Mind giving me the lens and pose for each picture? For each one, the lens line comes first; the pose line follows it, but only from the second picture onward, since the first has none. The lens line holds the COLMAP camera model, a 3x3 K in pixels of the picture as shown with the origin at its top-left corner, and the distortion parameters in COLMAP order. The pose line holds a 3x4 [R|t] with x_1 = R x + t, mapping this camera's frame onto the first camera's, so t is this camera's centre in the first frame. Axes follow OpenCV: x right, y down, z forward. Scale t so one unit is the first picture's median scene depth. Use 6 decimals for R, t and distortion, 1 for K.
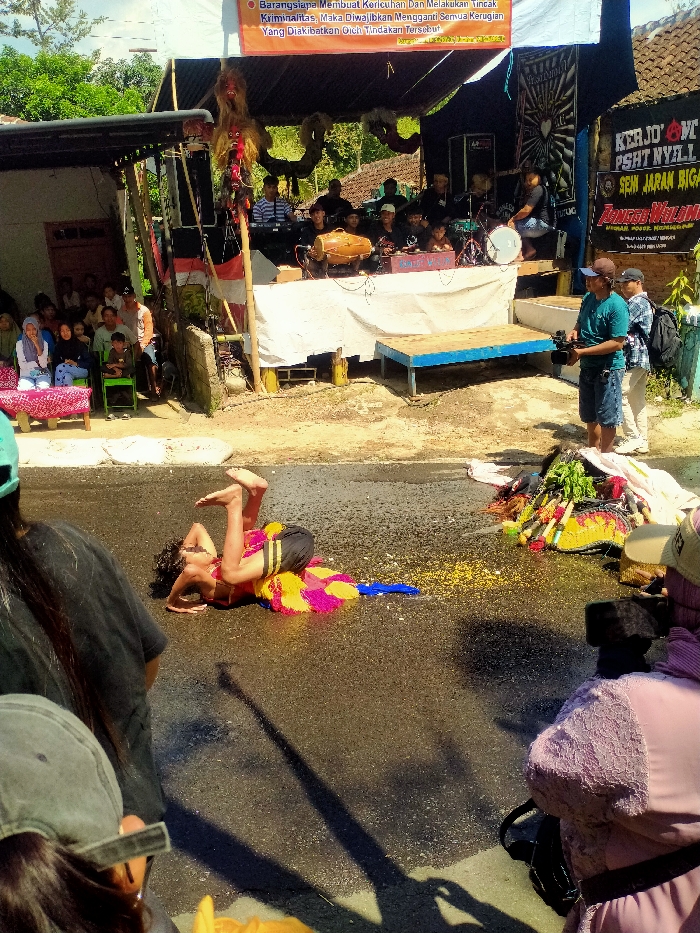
lens RADIAL K [[797.0, 0, 350.0], [0, 797.0, 466.5], [0, 0, 1]] dist [0.061442, -0.106965]
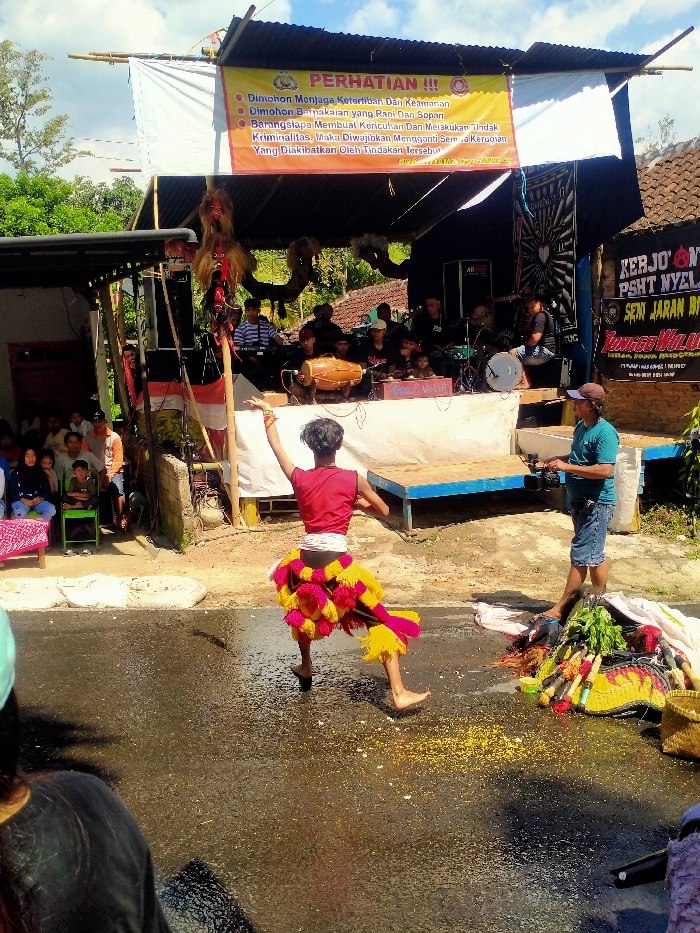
lens RADIAL K [[797.0, 0, 350.0], [0, 797.0, 466.5], [0, 0, 1]] dist [0.061442, -0.106965]
pose [[0.998937, 0.006390, 0.045659, -0.030456], [0.000923, 0.987378, -0.158377, -0.017383], [-0.046094, 0.158251, 0.986323, 0.098293]]
